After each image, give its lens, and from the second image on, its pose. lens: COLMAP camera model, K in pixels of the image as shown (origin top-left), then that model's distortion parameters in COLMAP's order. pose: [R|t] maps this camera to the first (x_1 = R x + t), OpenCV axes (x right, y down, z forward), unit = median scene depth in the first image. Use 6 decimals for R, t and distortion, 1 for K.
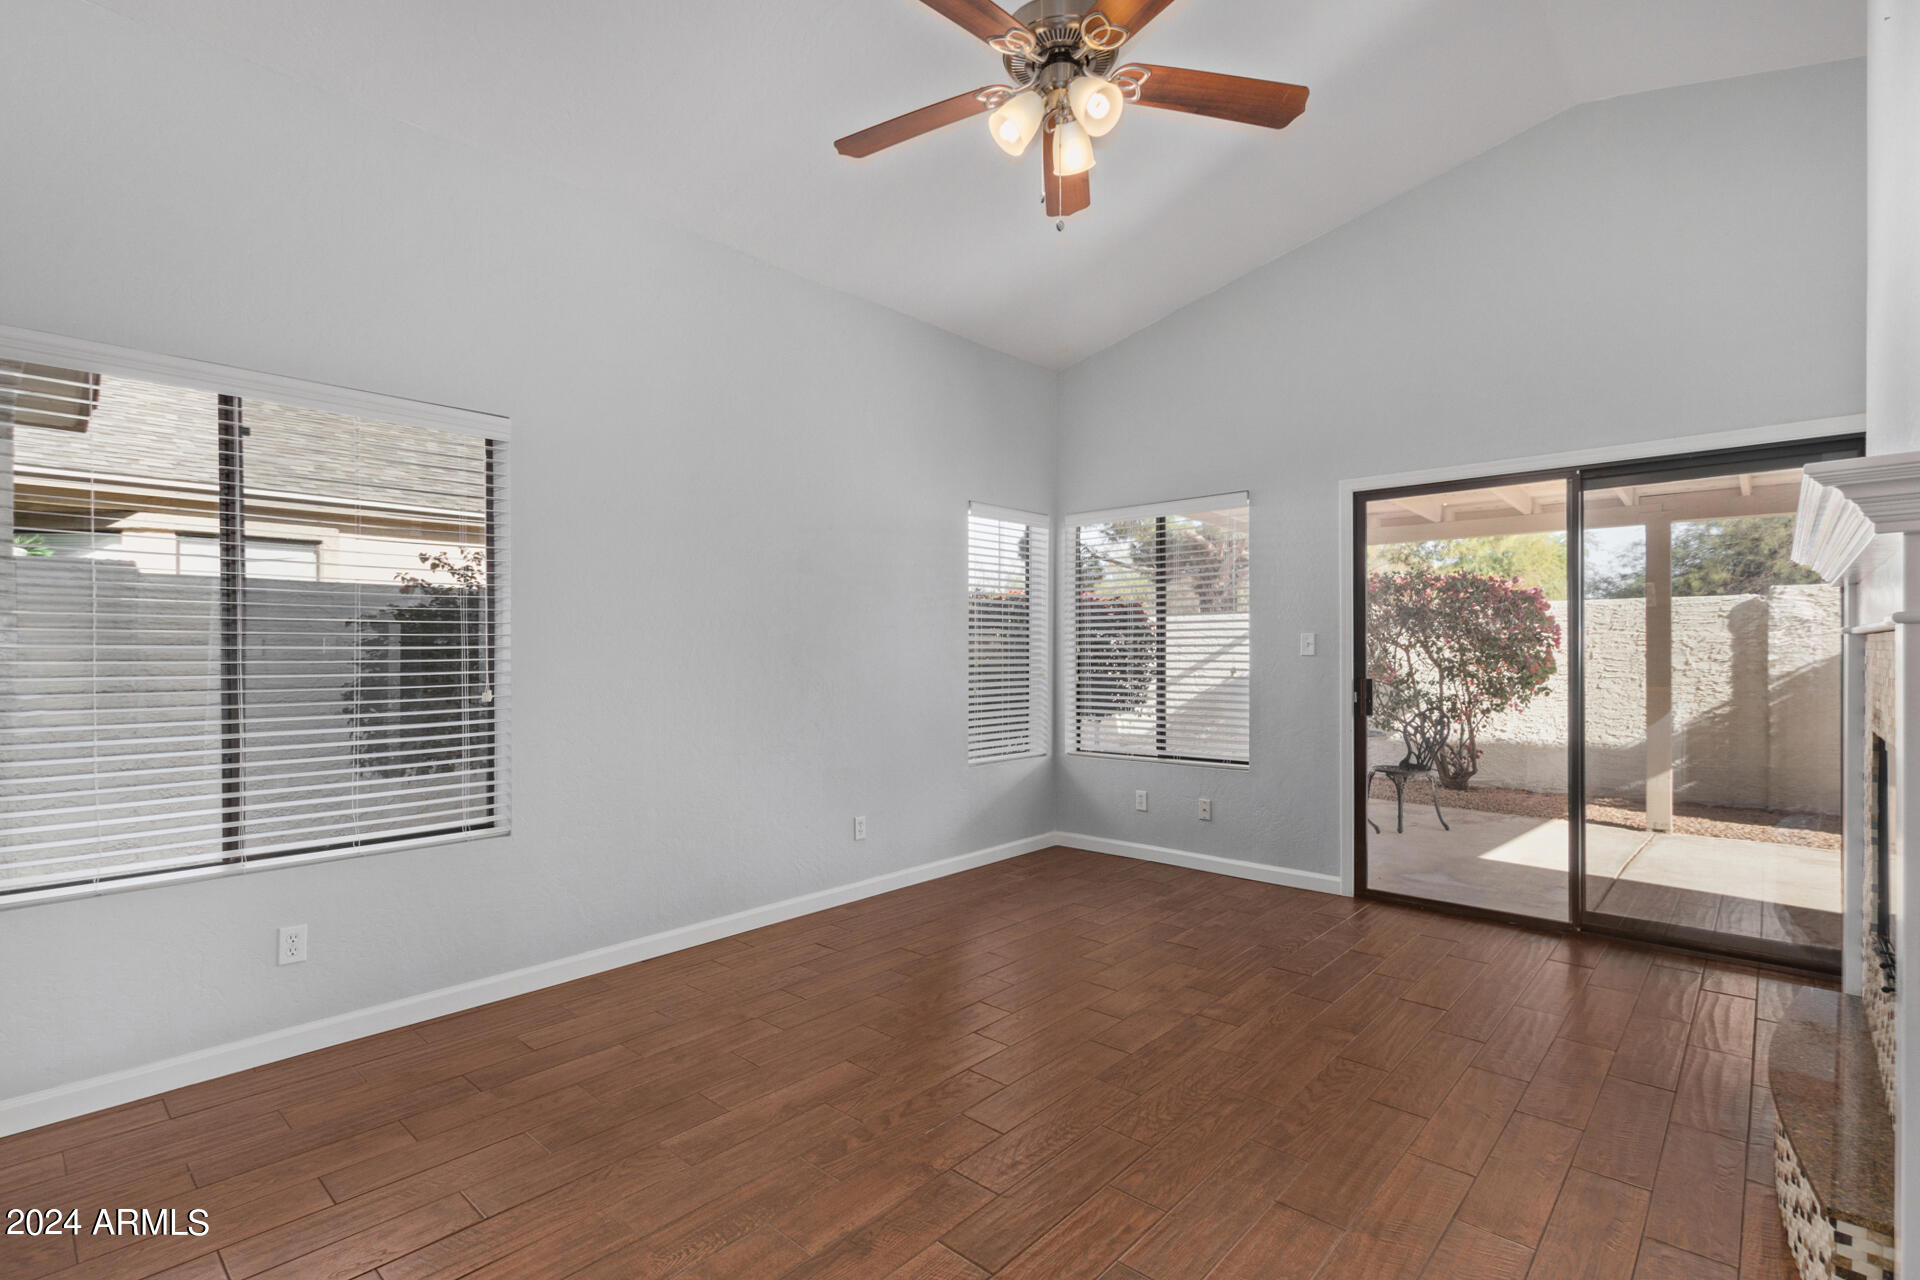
lens RADIAL K [[887.1, 0, 962.2], [0, 887.1, 647.9], [0, 0, 1]] dist [0.009918, -0.005235]
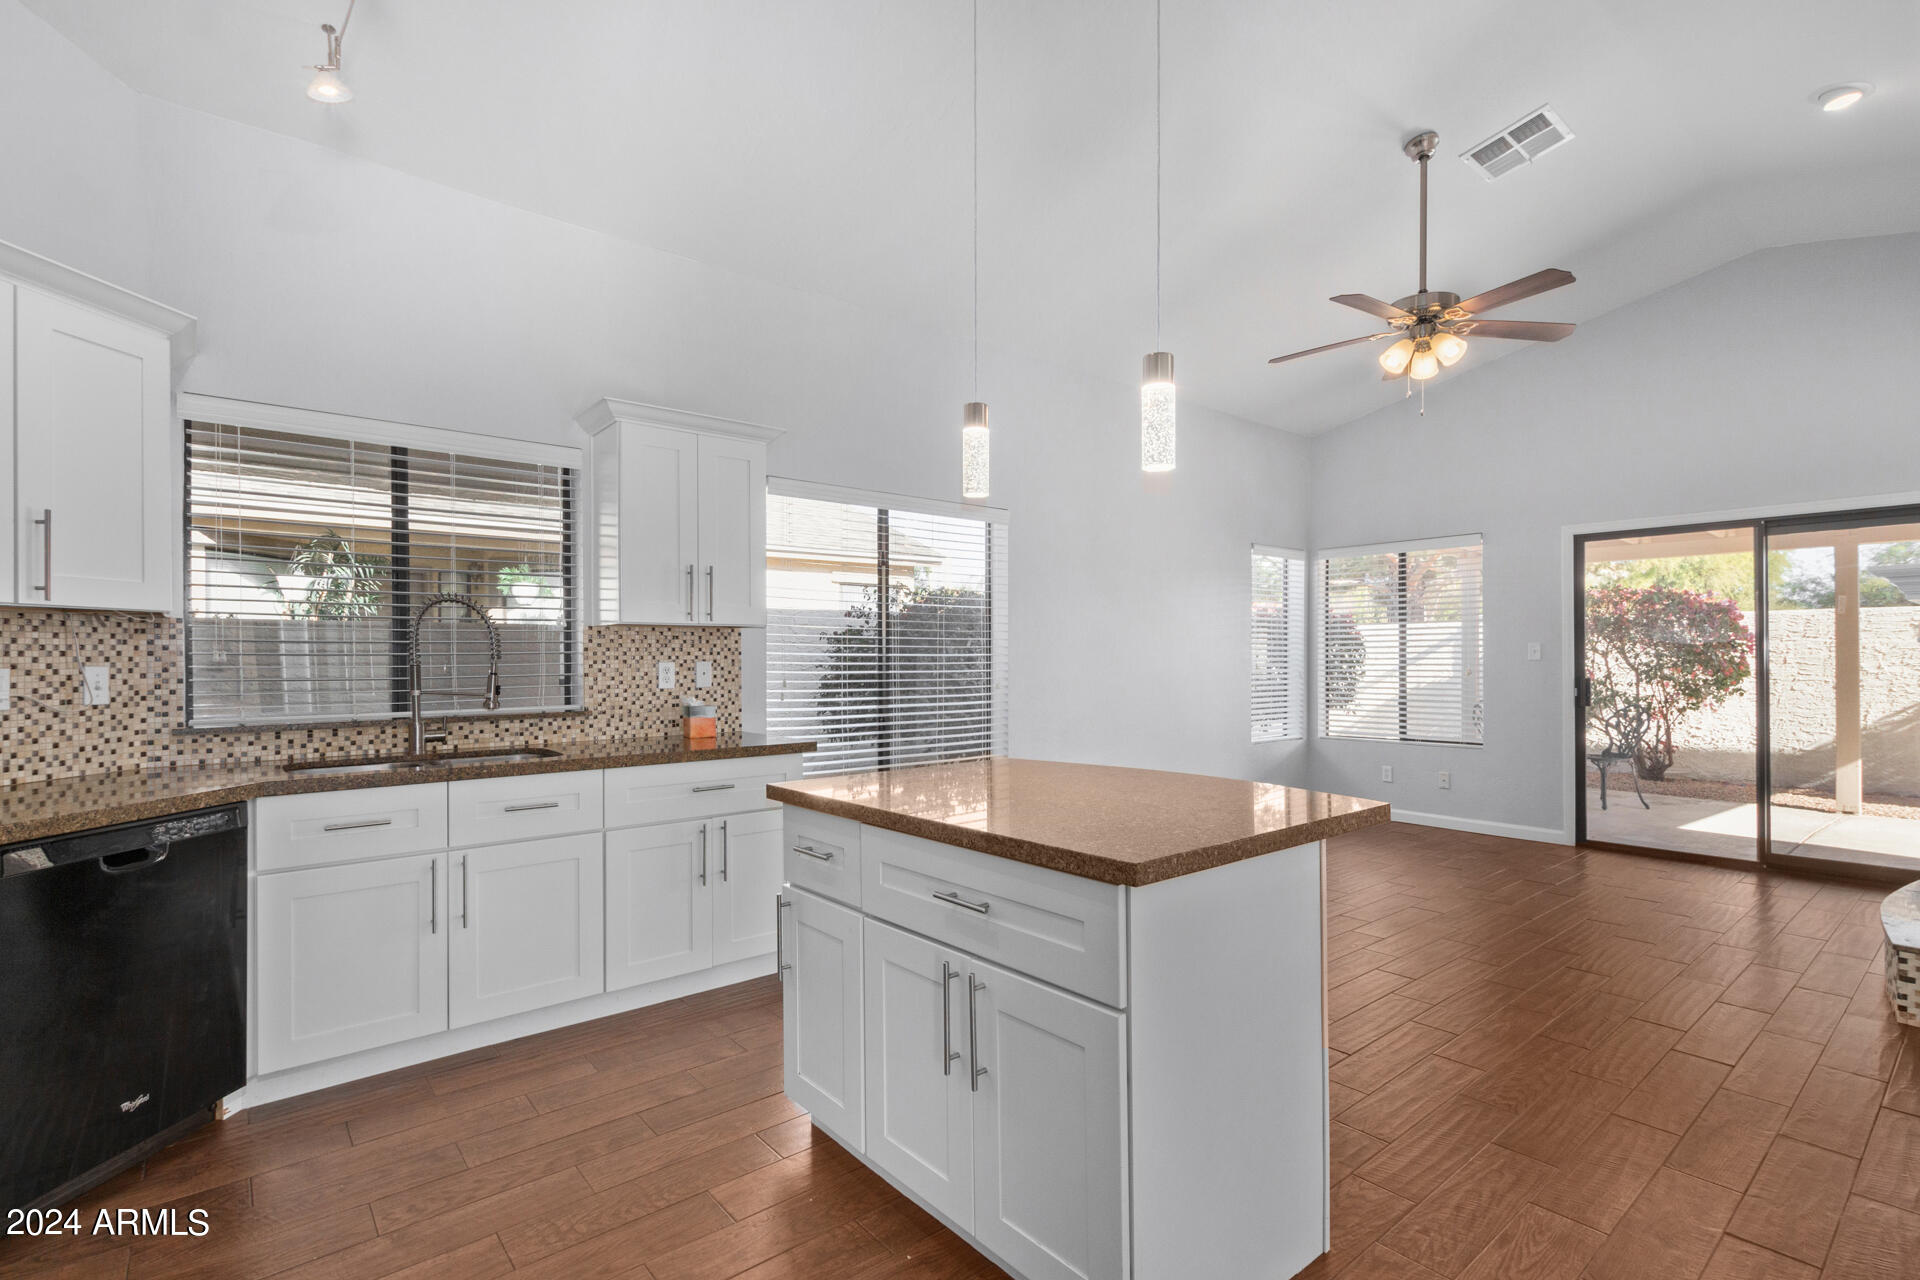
lens RADIAL K [[887.1, 0, 970.9], [0, 887.1, 650.4], [0, 0, 1]] dist [0.009918, -0.005235]
pose [[0.990947, -0.002056, -0.134239, -0.165759], [0.001556, 0.999991, -0.003827, -0.001402], [0.134246, 0.003583, 0.990942, -0.261646]]
